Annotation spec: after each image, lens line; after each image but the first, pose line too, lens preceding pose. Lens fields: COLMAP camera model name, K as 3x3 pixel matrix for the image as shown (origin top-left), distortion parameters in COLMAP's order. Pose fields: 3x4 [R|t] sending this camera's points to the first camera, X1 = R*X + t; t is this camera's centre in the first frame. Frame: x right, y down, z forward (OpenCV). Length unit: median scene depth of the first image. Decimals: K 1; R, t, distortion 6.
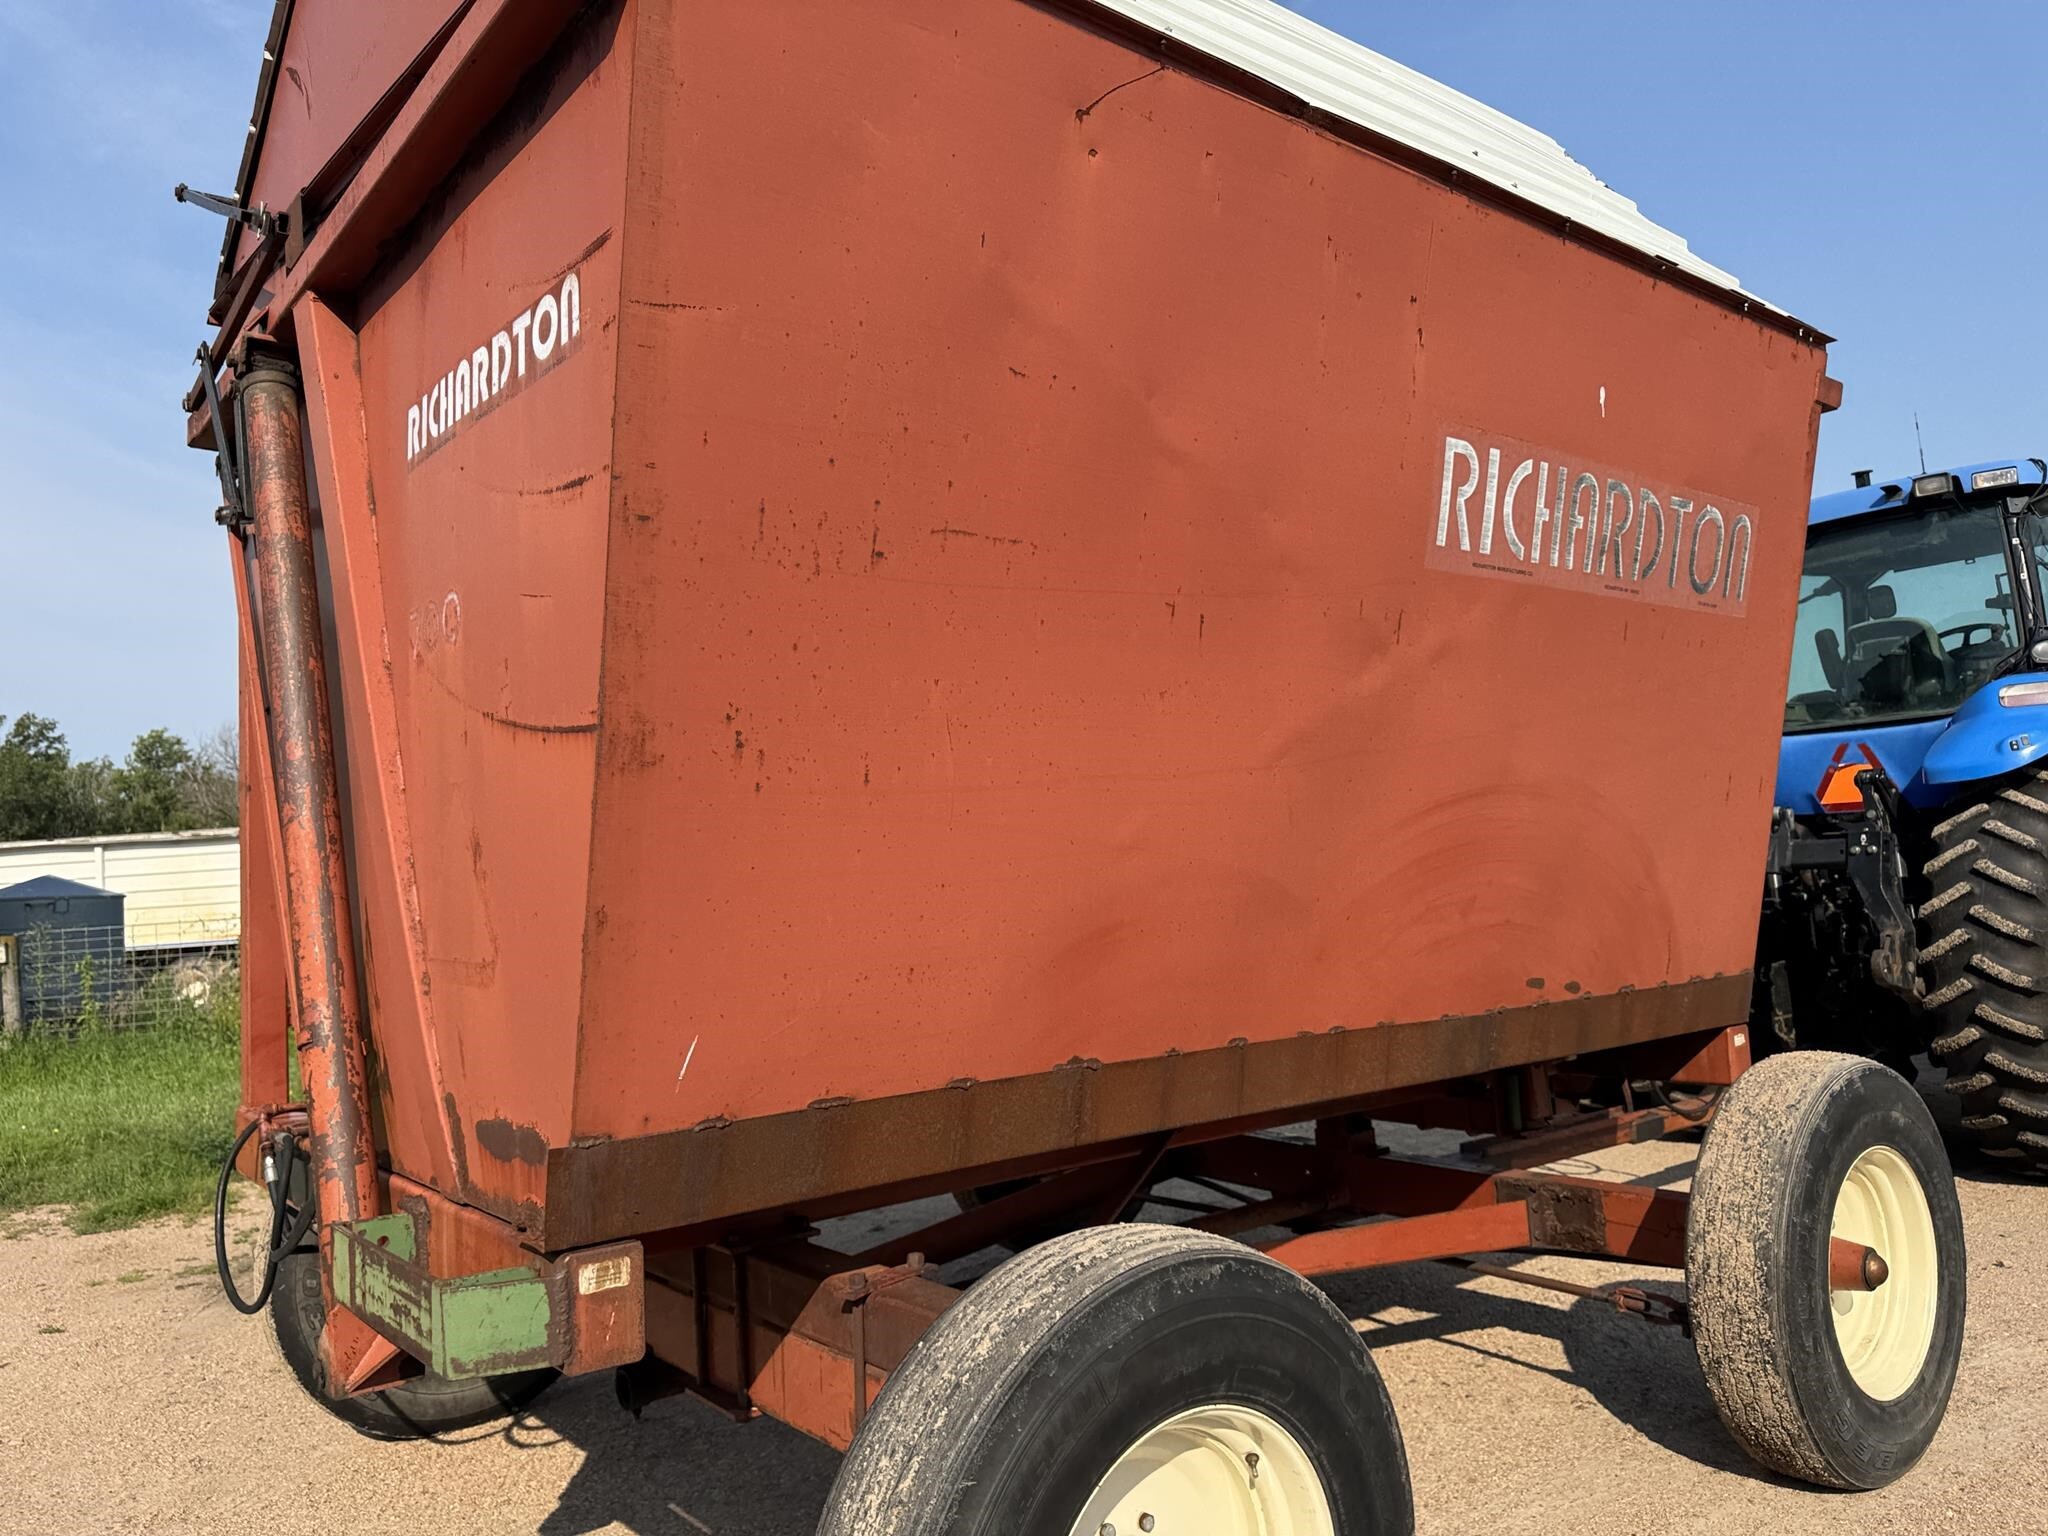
lens RADIAL K [[1455.8, 0, 1016.9], [0, 1455.8, 755.6], [0, 0, 1]] dist [0.046757, -0.047718]
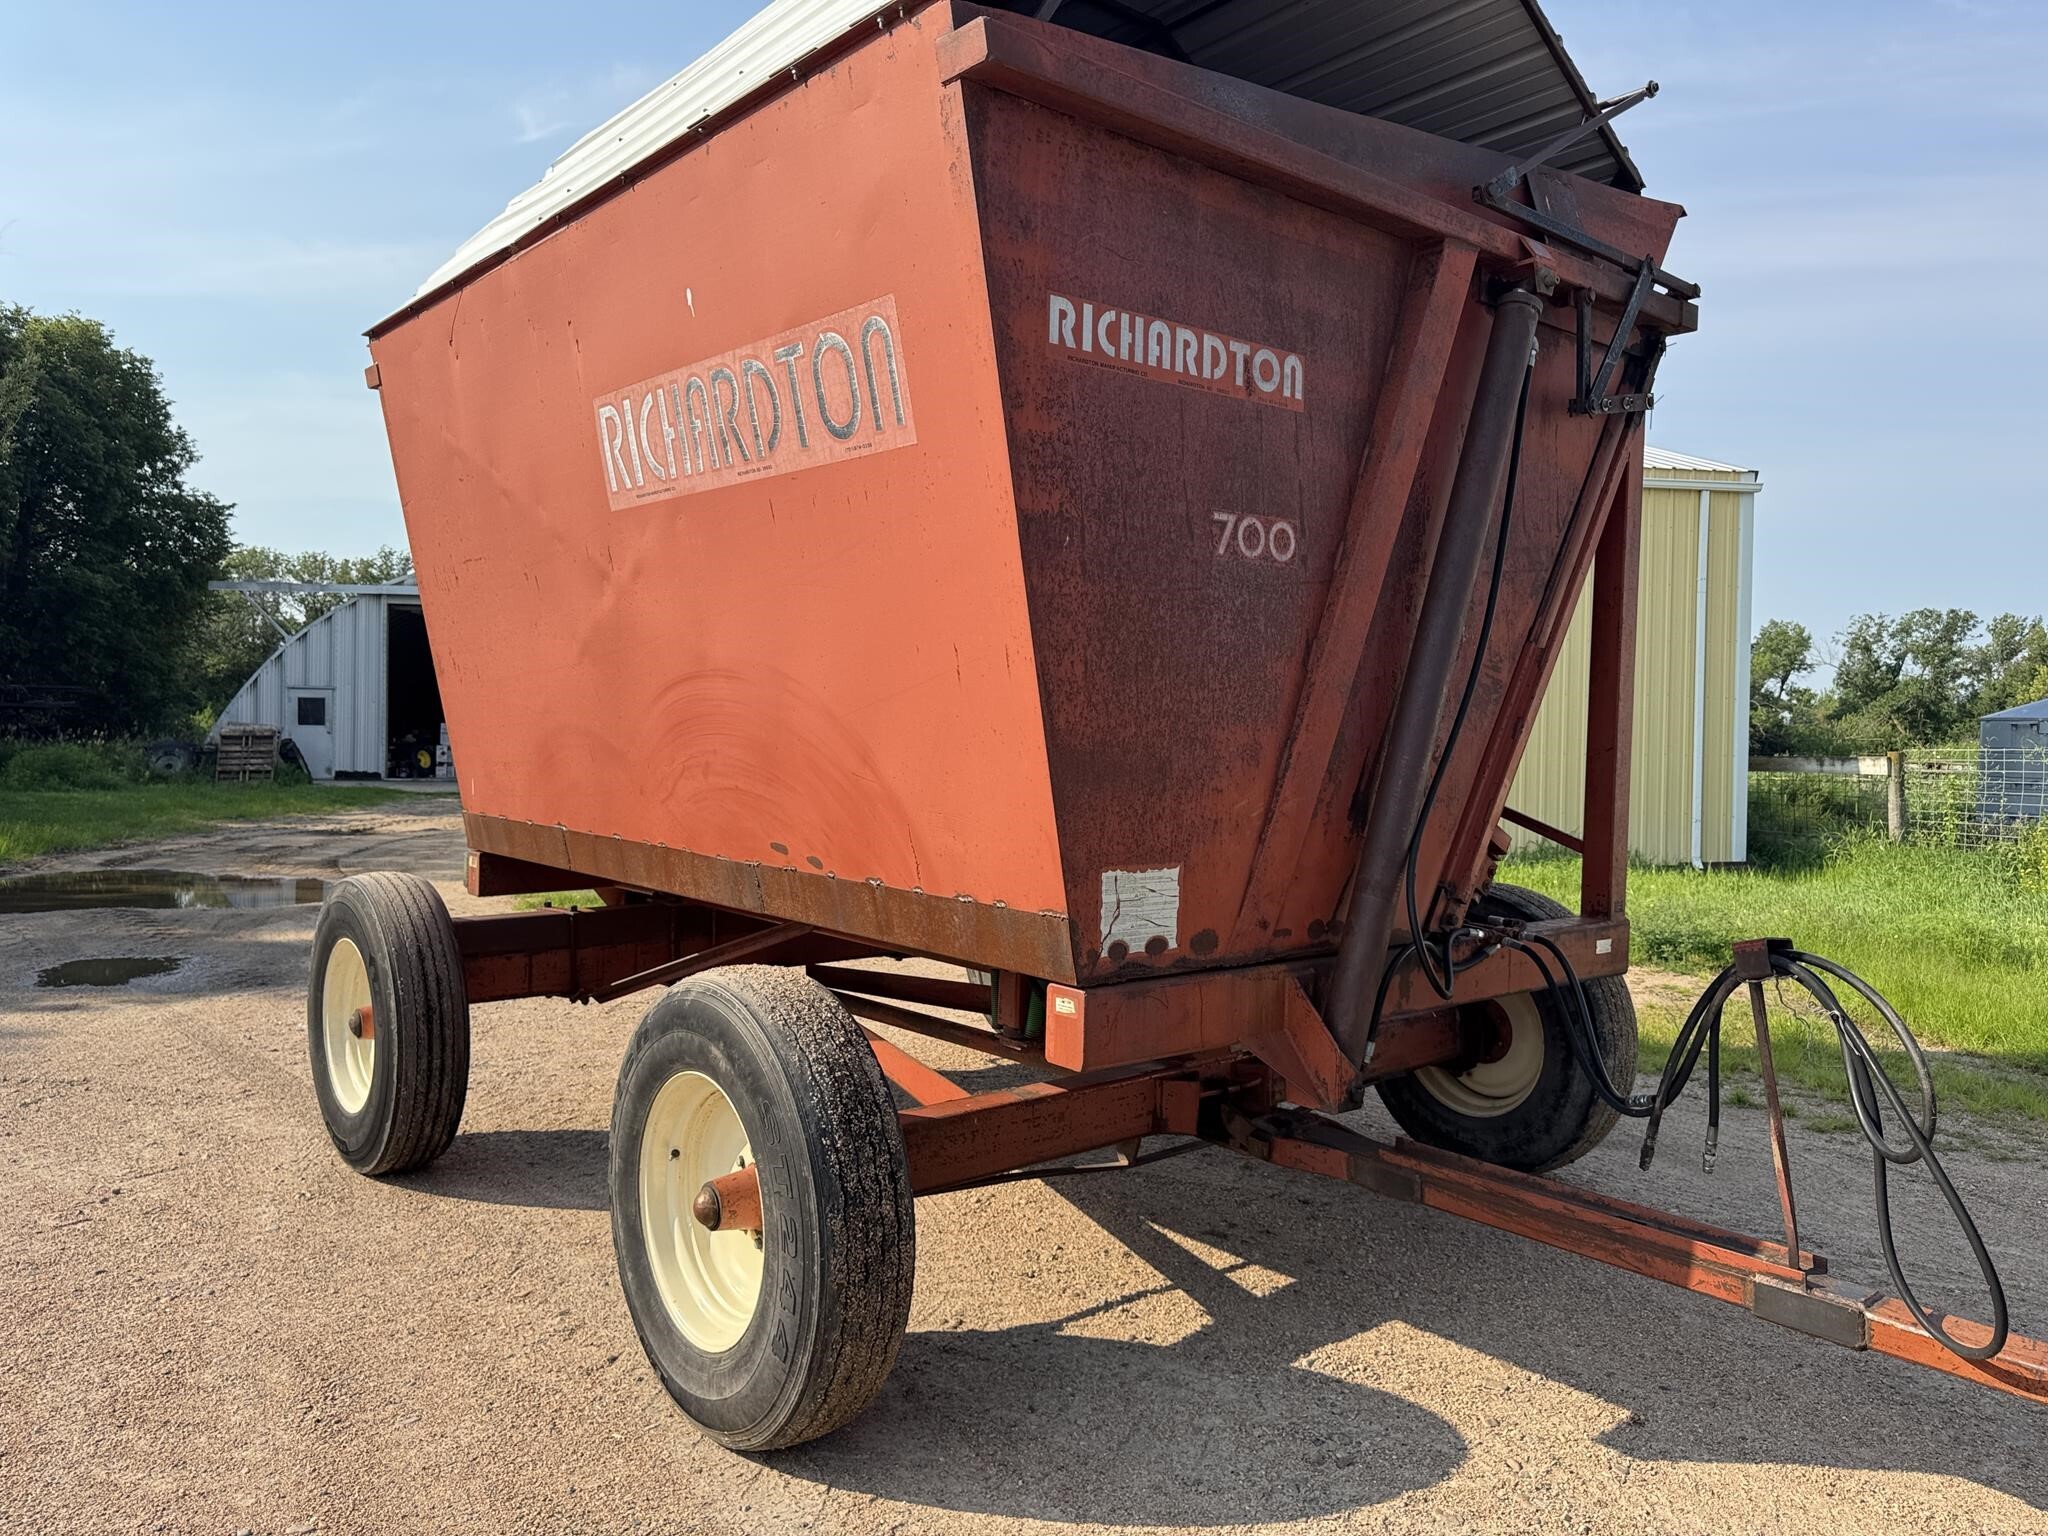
lens RADIAL K [[1455.8, 0, 1029.1], [0, 1455.8, 761.1], [0, 0, 1]] dist [0.046757, -0.047718]
pose [[0.036276, 0.071341, -0.996792, 1.438079], [0.063990, 0.995236, 0.073558, 0.022356], [0.997291, -0.066453, 0.031538, 1.156445]]
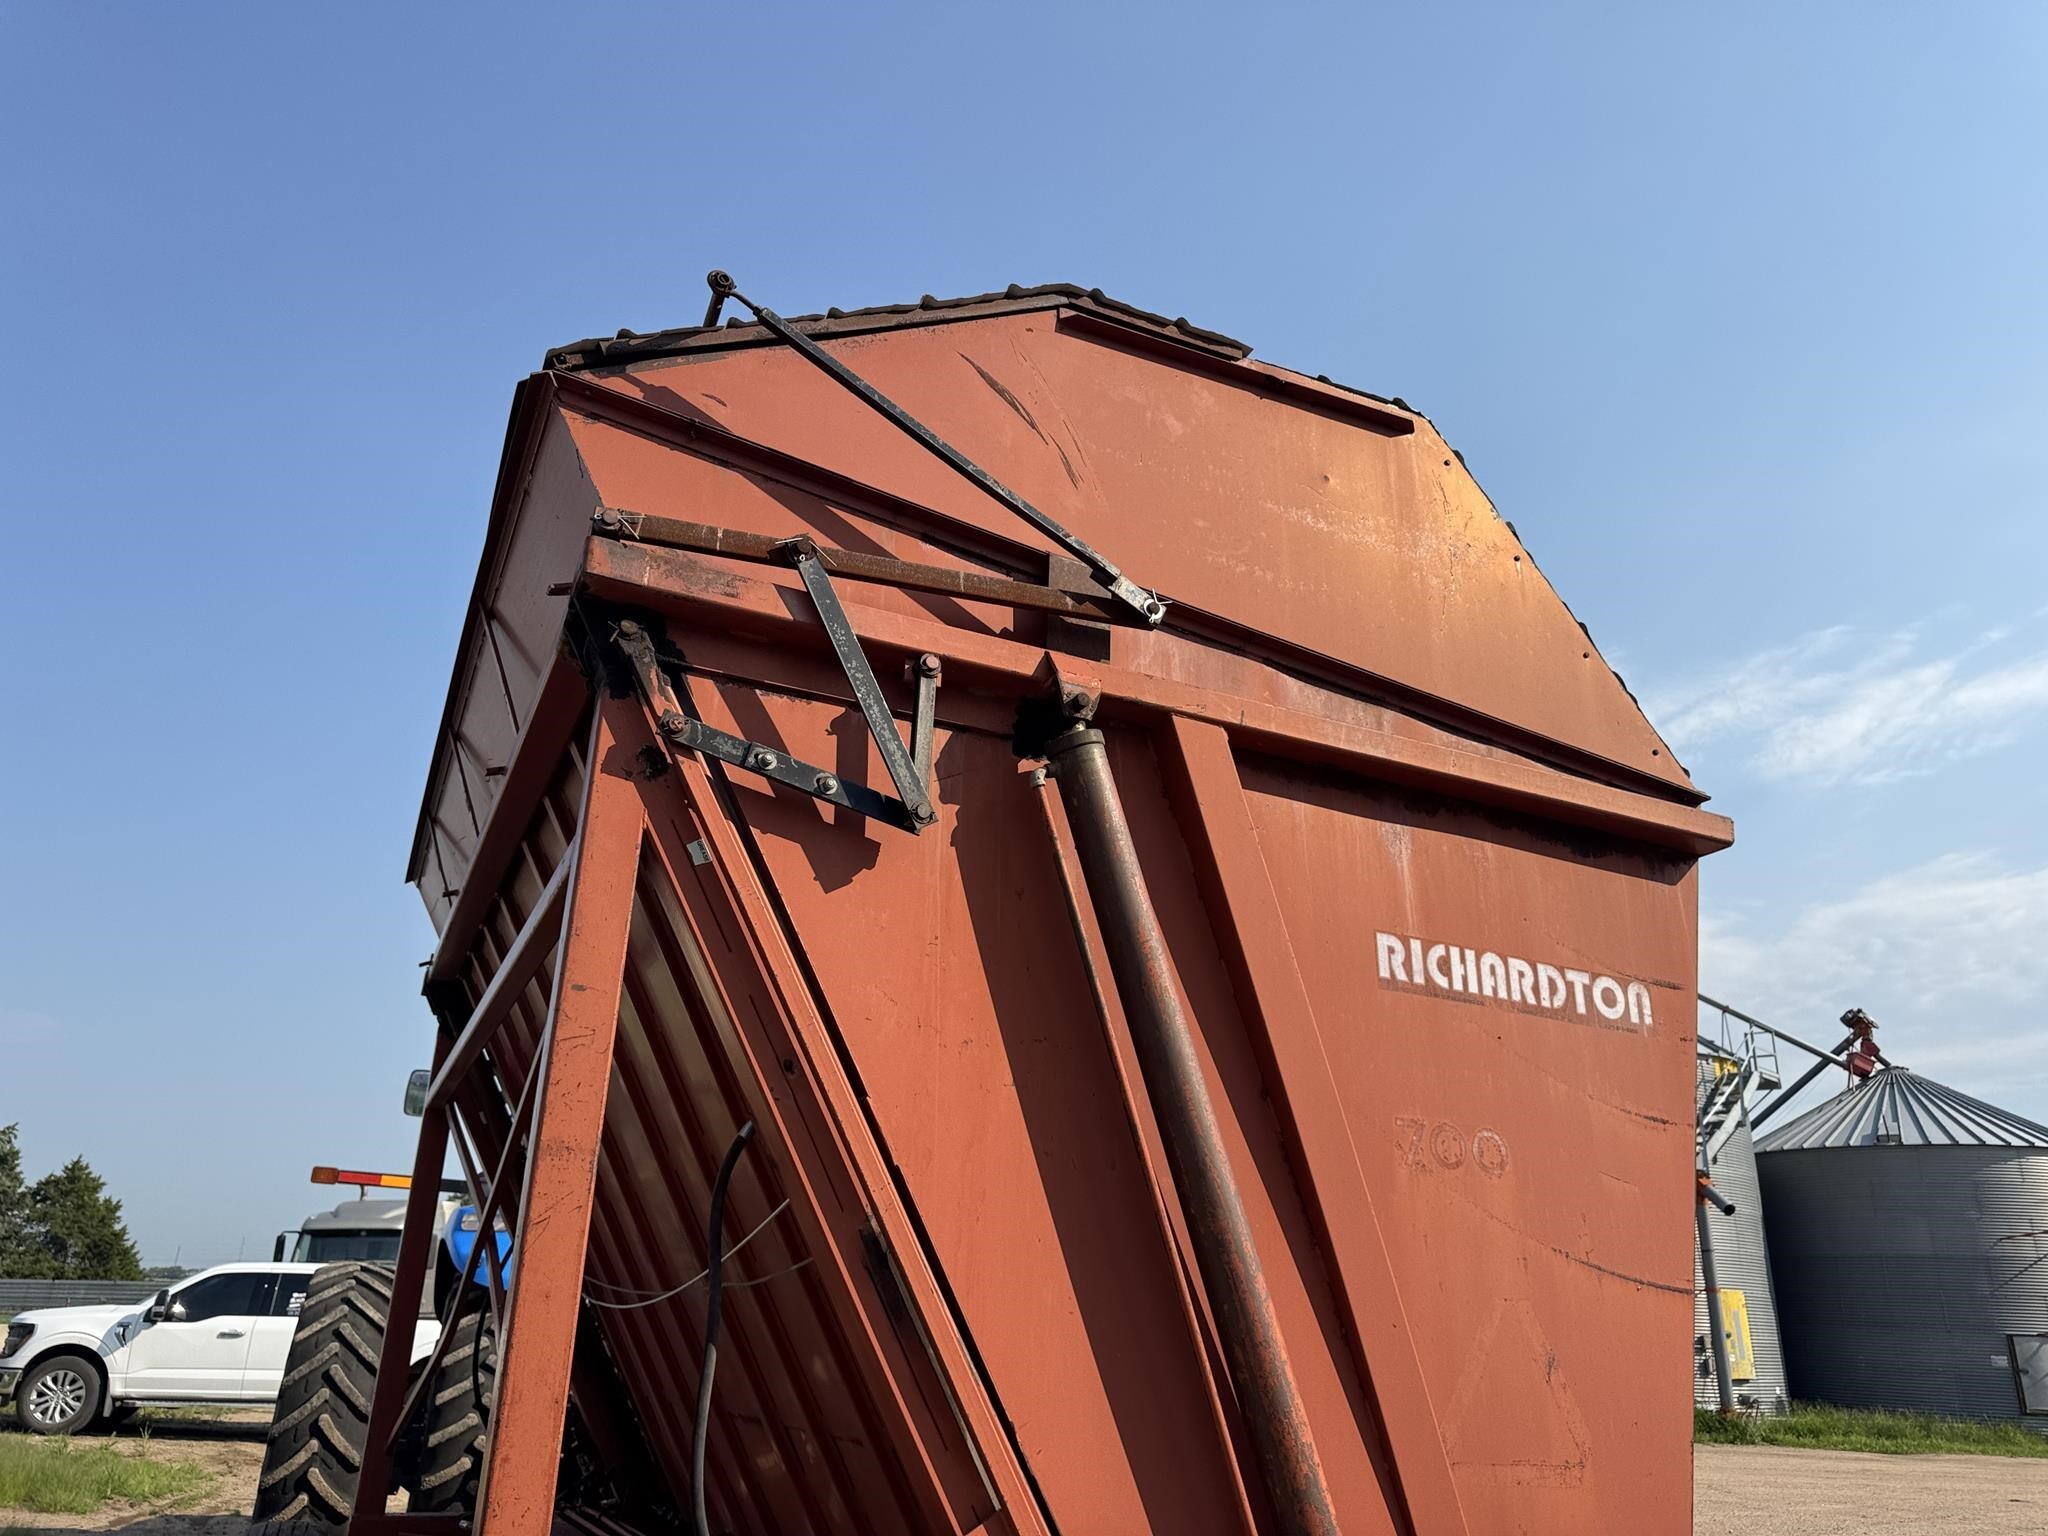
lens RADIAL K [[1455.8, 0, 1006.6], [0, 1455.8, 757.9], [0, 0, 1]] dist [0.046757, -0.047718]
pose [[0.238528, 0.408883, 0.880863, -1.159554], [-0.128148, 0.912365, -0.388805, 0.091108], [-0.962644, -0.020140, 0.270022, 0.731228]]
